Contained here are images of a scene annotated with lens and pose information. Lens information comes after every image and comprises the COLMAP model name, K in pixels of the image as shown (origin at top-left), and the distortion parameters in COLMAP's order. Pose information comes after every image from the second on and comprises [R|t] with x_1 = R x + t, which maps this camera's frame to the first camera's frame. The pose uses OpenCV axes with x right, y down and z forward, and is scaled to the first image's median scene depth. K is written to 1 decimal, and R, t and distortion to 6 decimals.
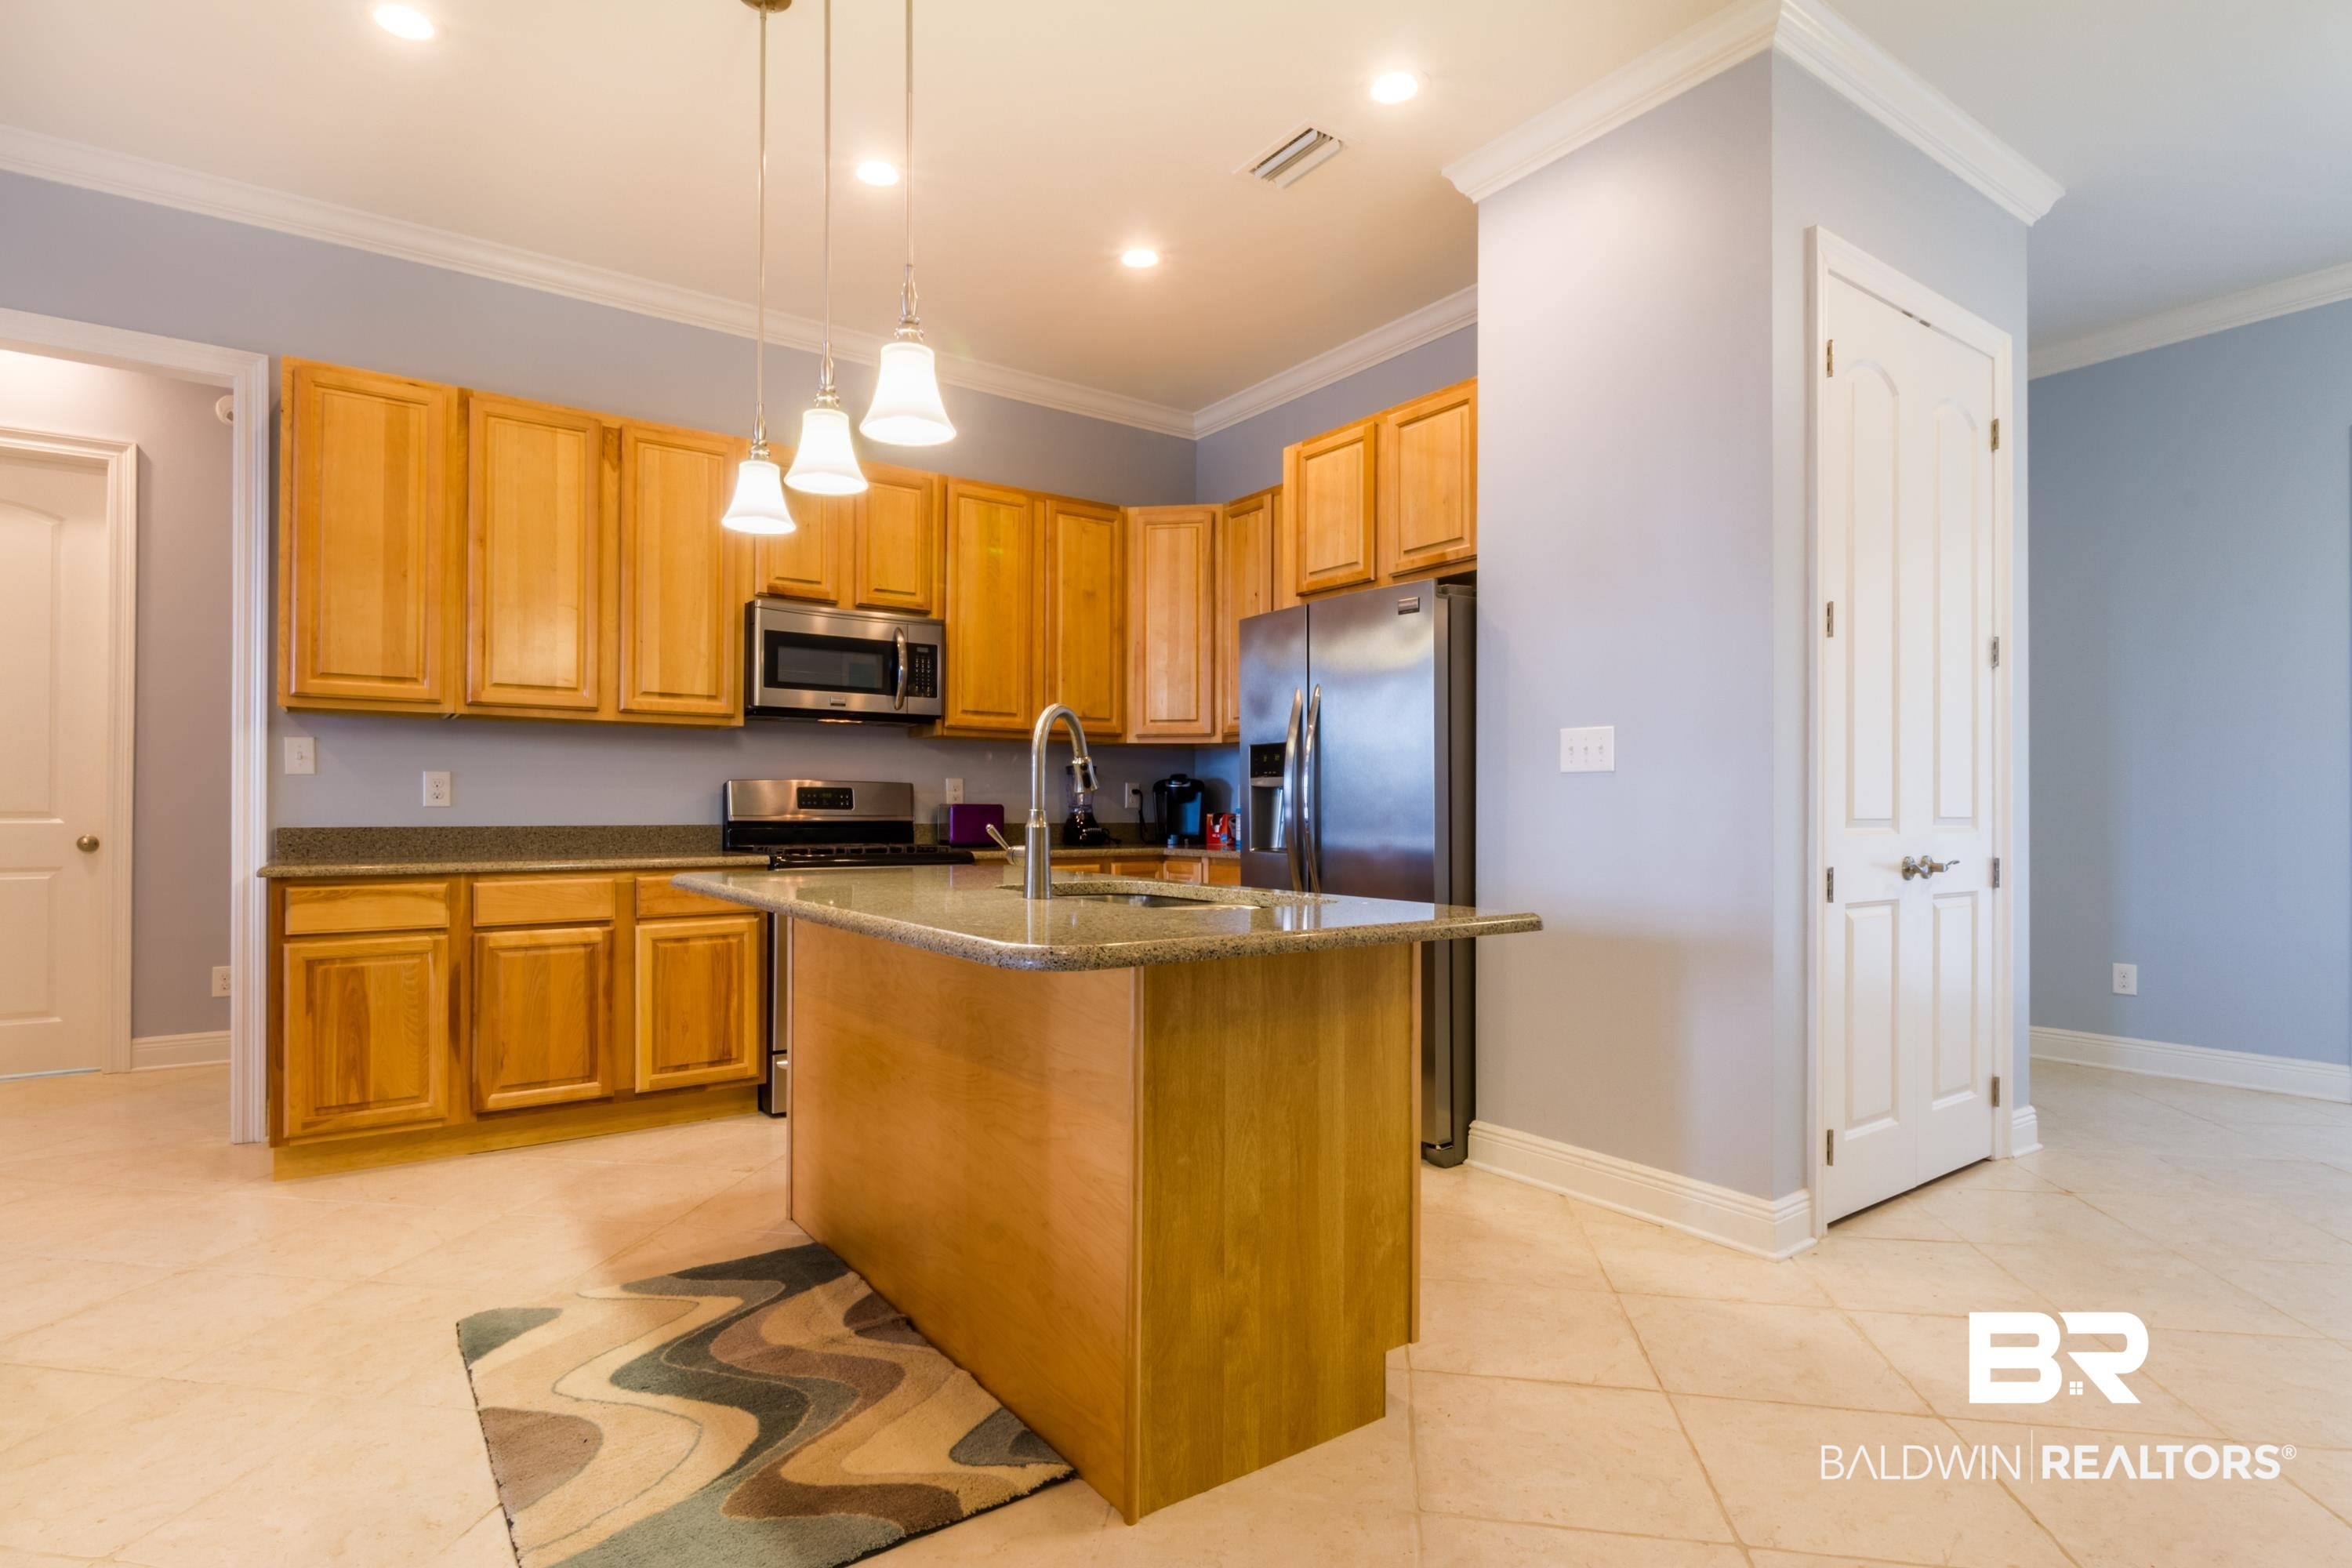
lens RADIAL K [[1175.2, 0, 1165.2], [0, 1175.2, 795.6], [0, 0, 1]] dist [0.009076, -0.005592]
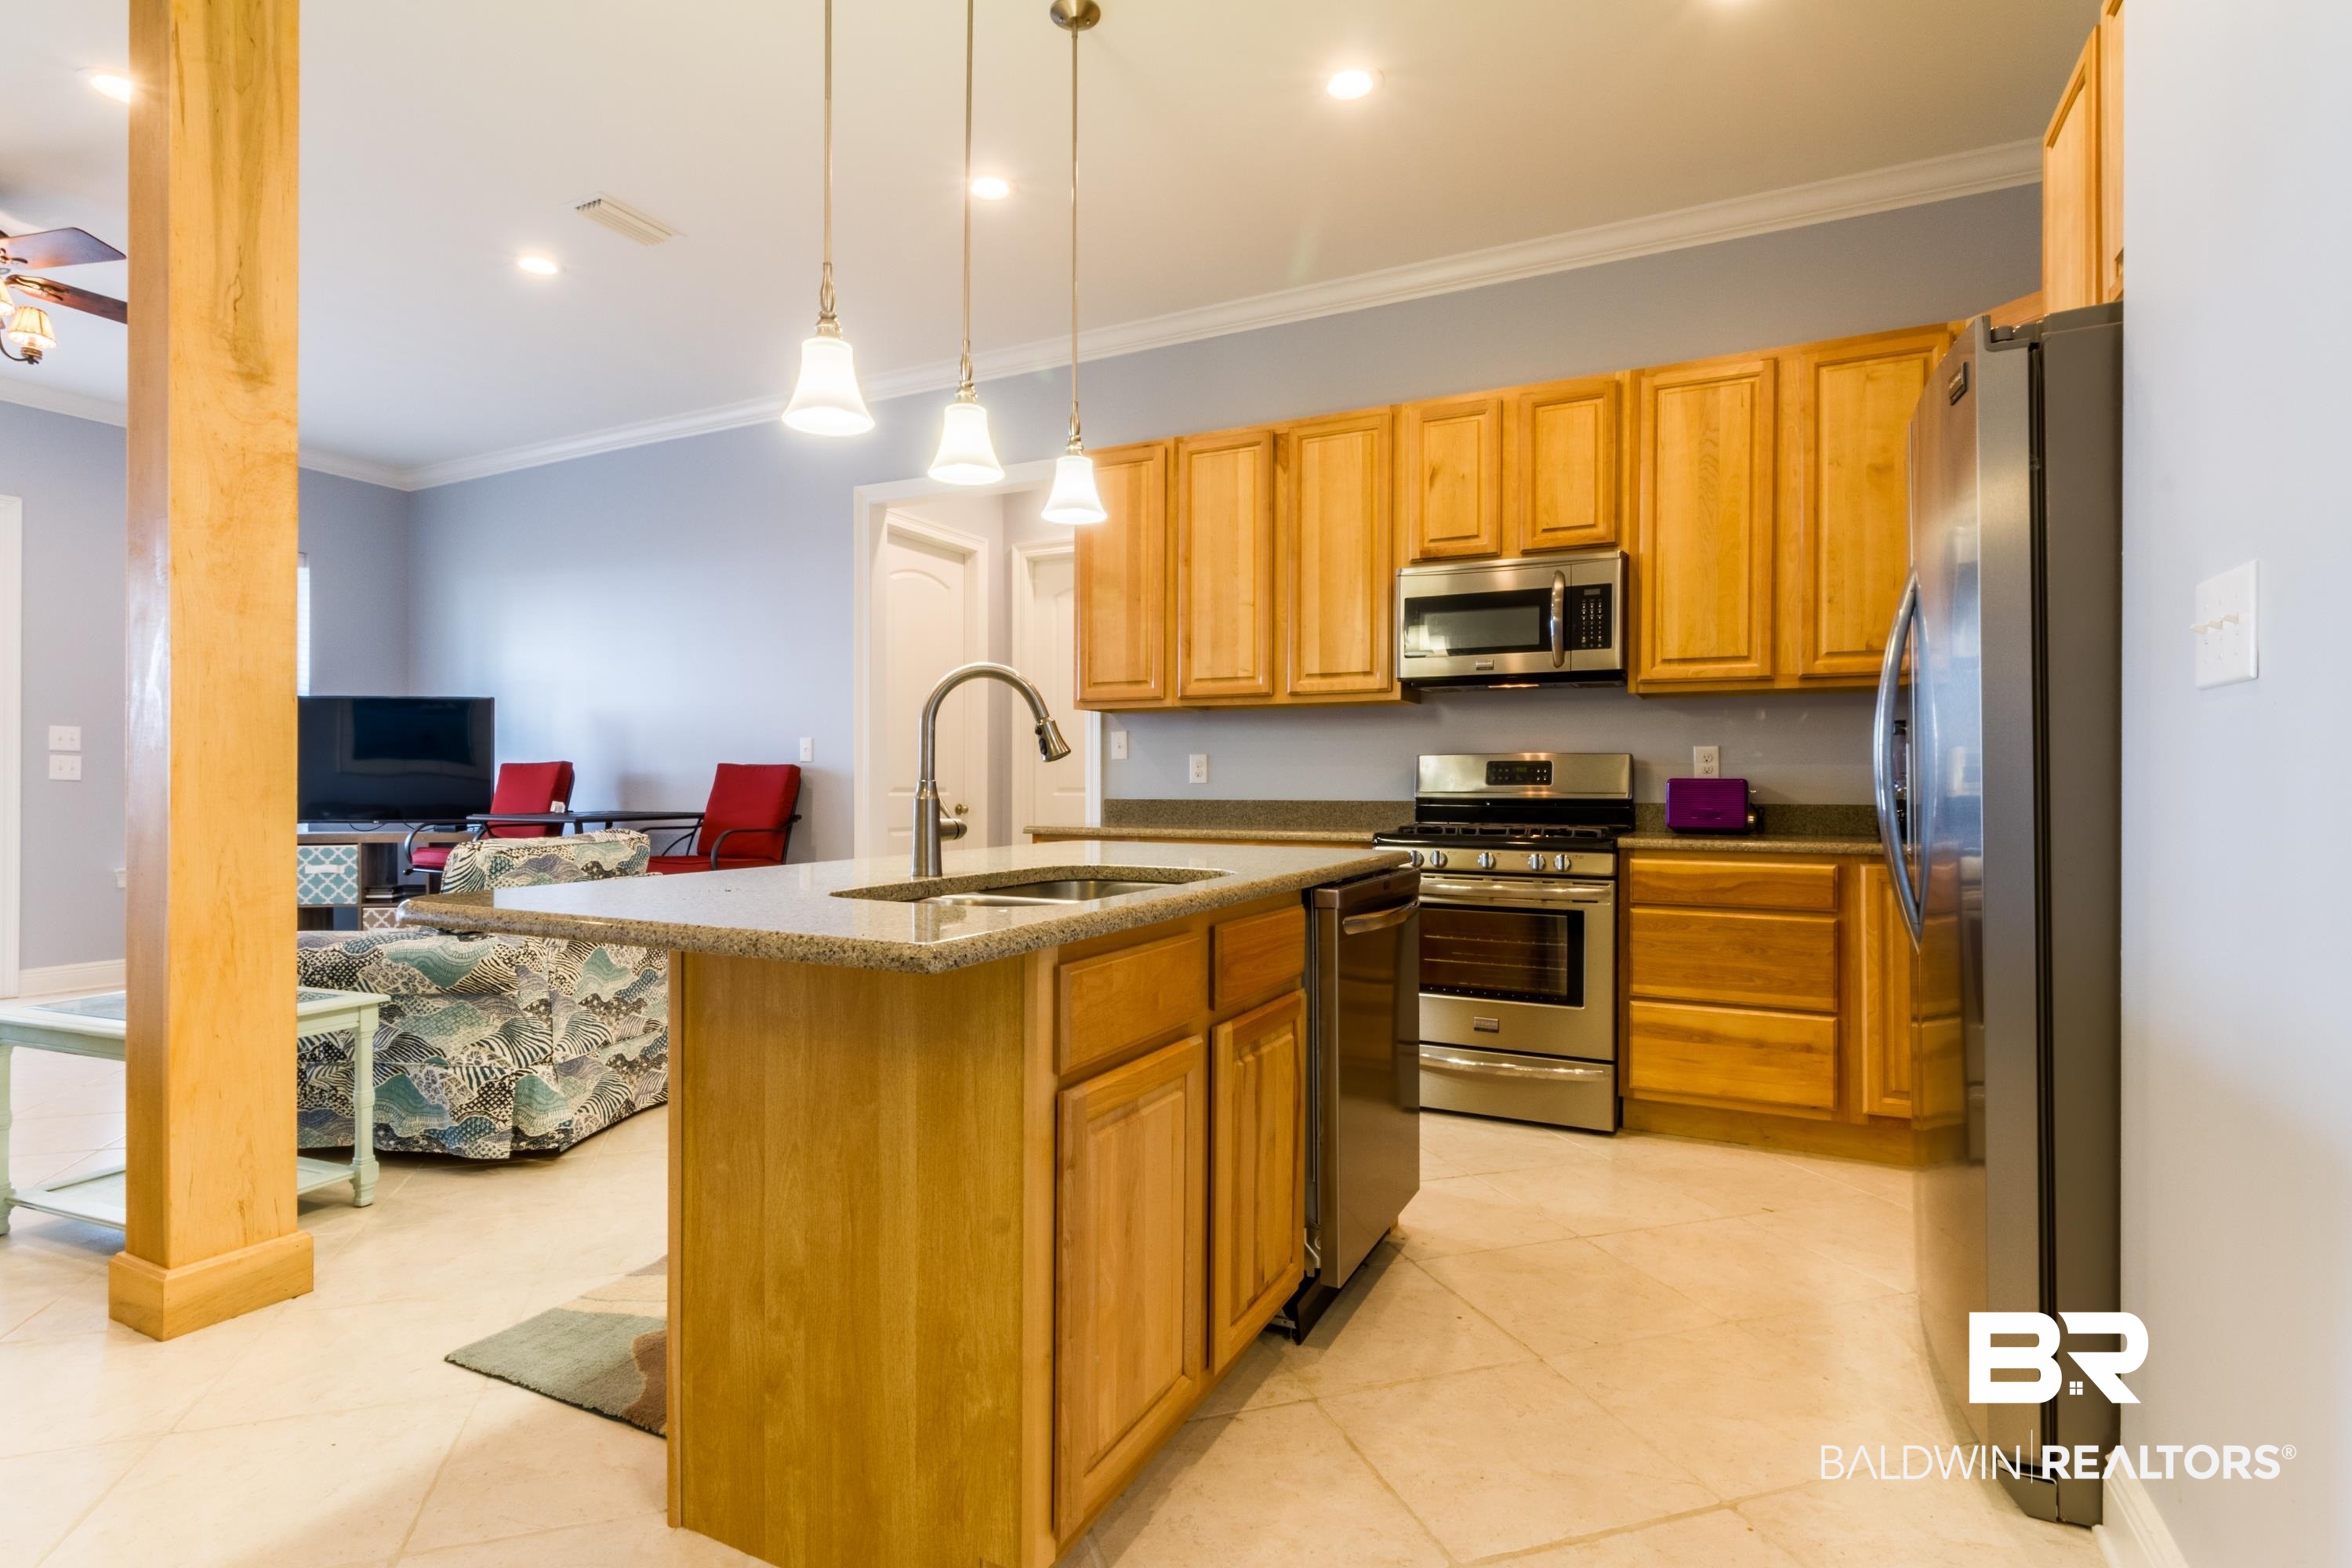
lens RADIAL K [[1175.2, 0, 1174.8], [0, 1175.2, 783.2], [0, 0, 1]] dist [0.009076, -0.005592]
pose [[0.462744, -0.003221, -0.886486, 0.480125], [0.008253, 0.999966, 0.000675, 0.009088], [0.886454, -0.007628, 0.462755, 0.438606]]
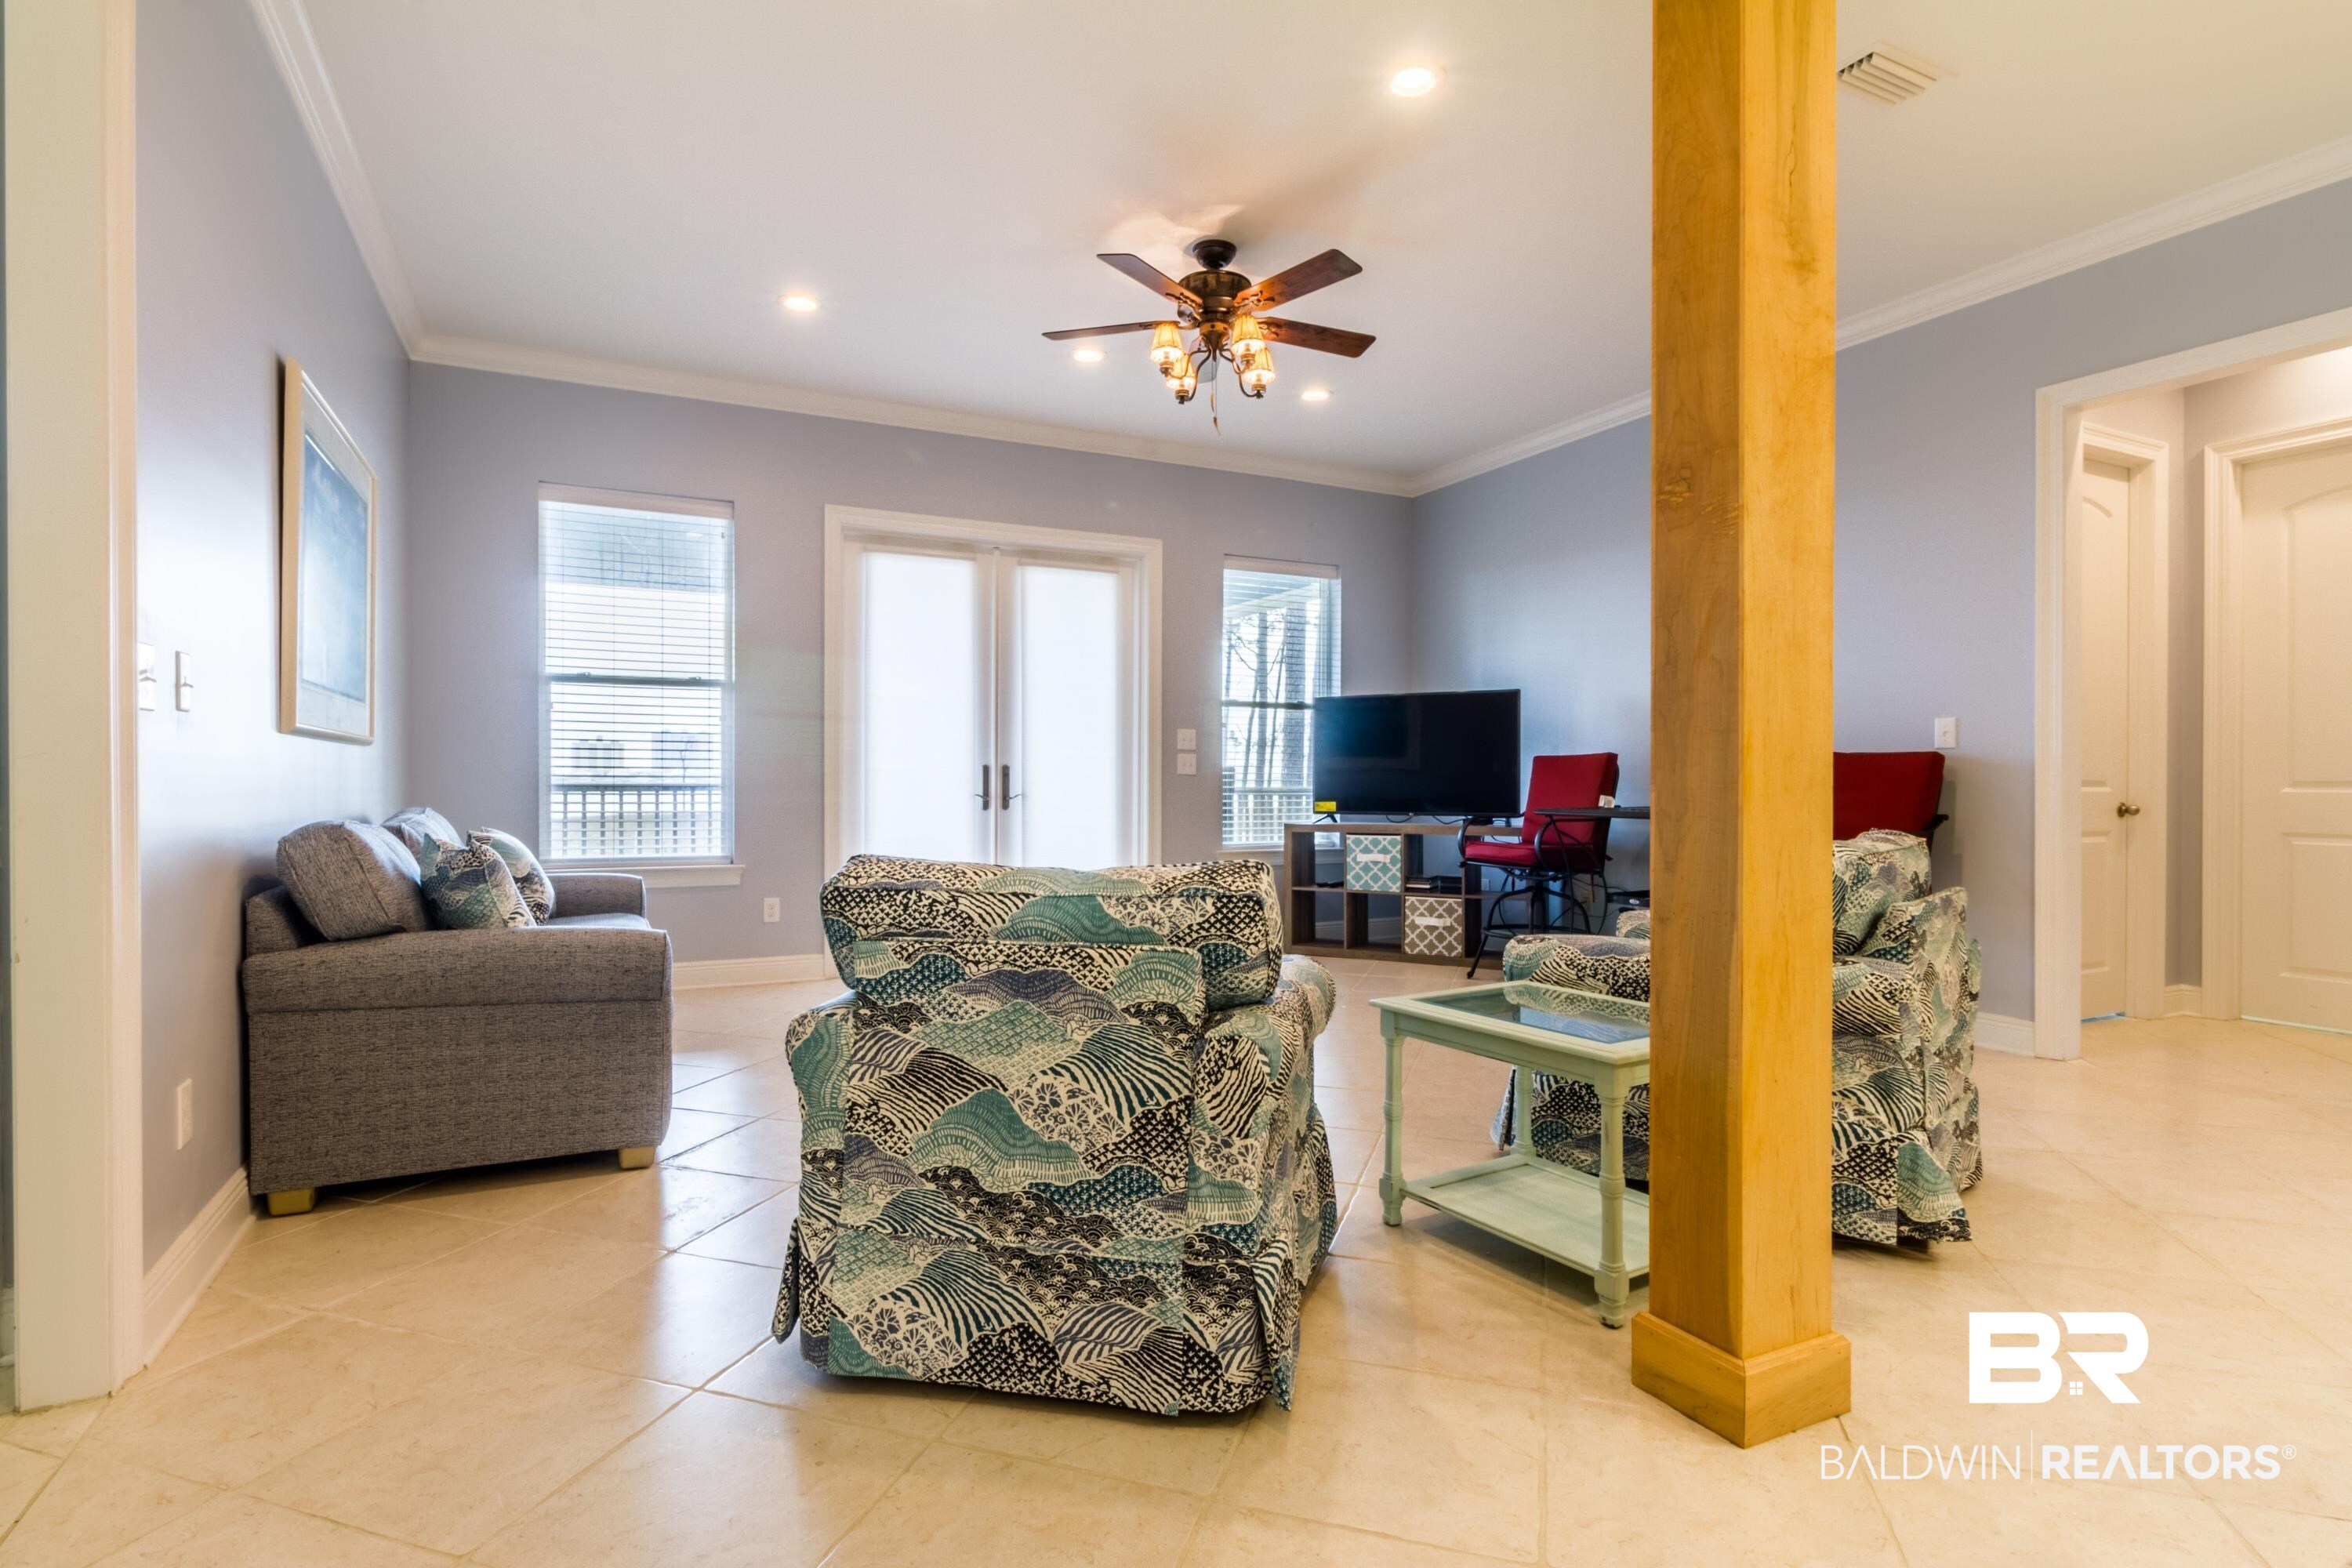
lens RADIAL K [[1175.2, 0, 1156.3], [0, 1175.2, 779.7], [0, 0, 1]] dist [0.009076, -0.005592]
pose [[-0.156676, -0.002813, -0.987646, 0.377405], [0.008563, 0.999954, -0.004207, 0.009126], [0.987613, -0.009116, -0.156645, 0.293954]]
